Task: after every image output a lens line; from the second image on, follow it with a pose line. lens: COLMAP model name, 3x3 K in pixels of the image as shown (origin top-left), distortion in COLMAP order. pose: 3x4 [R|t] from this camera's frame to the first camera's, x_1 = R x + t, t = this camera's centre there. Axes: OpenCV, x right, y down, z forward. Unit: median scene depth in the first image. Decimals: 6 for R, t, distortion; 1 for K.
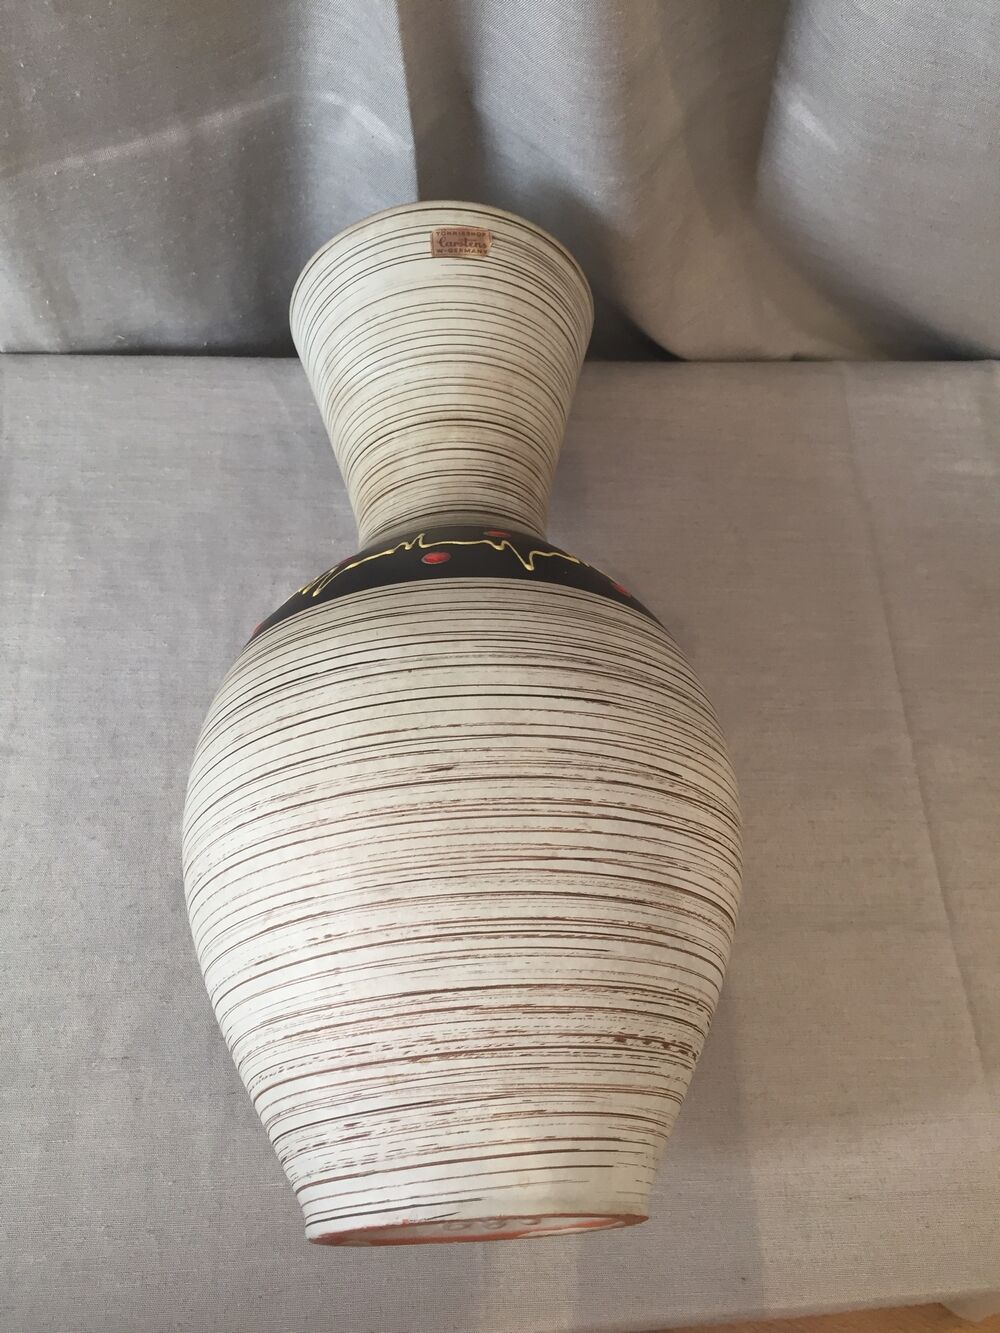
lens RADIAL K [[1179.3, 0, 478.5], [0, 1179.3, 668.2], [0, 0, 1]] dist [0.078029, -0.125958]
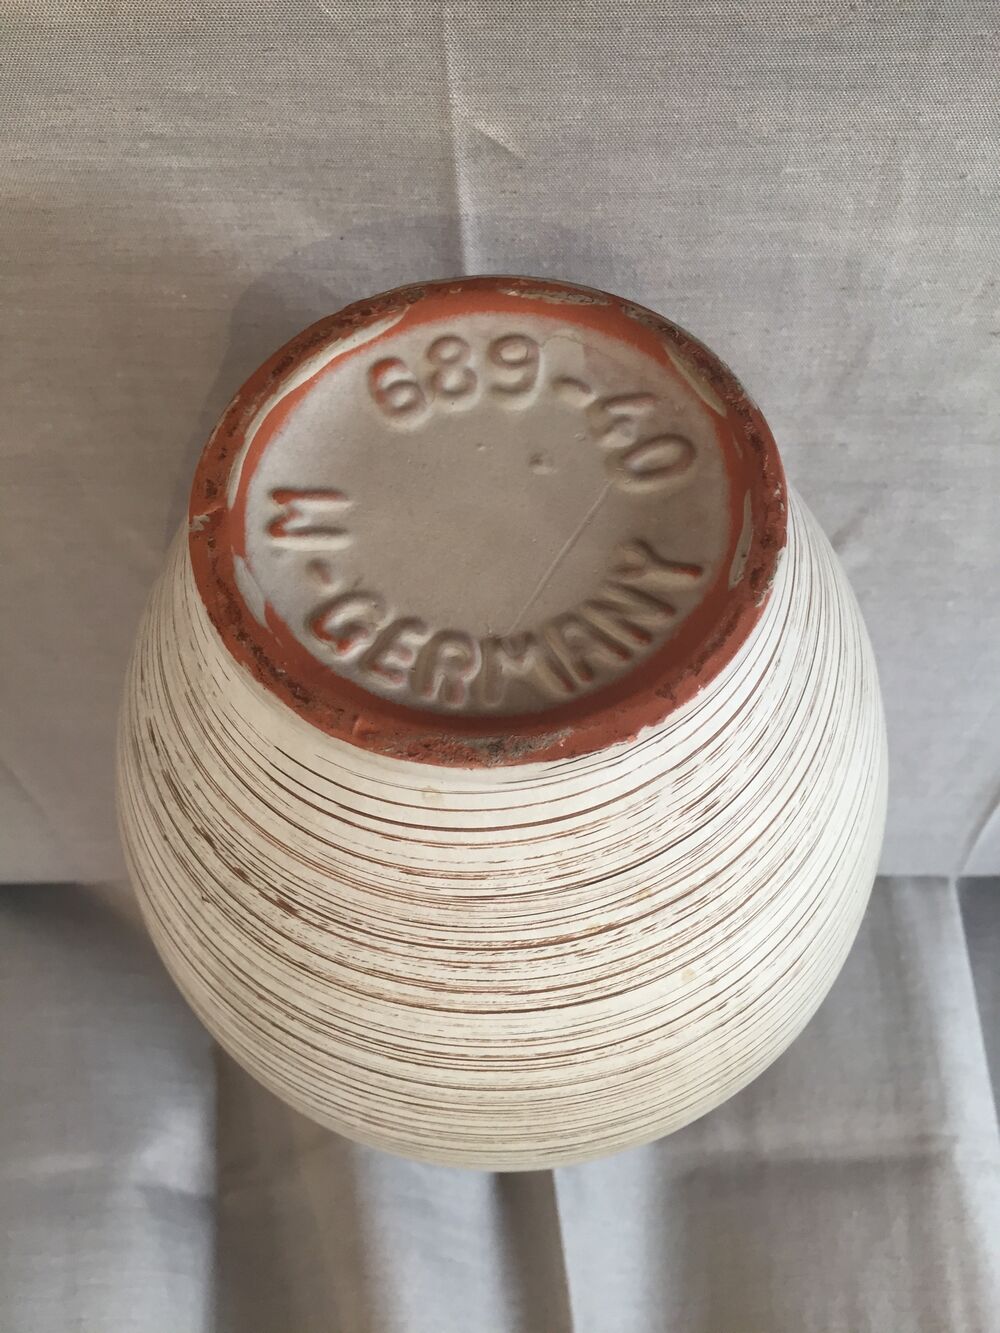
lens RADIAL K [[1179.3, 0, 521.7], [0, 1179.3, 664.9], [0, 0, 1]] dist [0.078029, -0.125958]
pose [[-0.996795, 0.050968, -0.061666, 0.026234], [-0.007518, -0.827065, -0.562057, 0.811035], [-0.079649, -0.559791, 0.824797, 0.548460]]
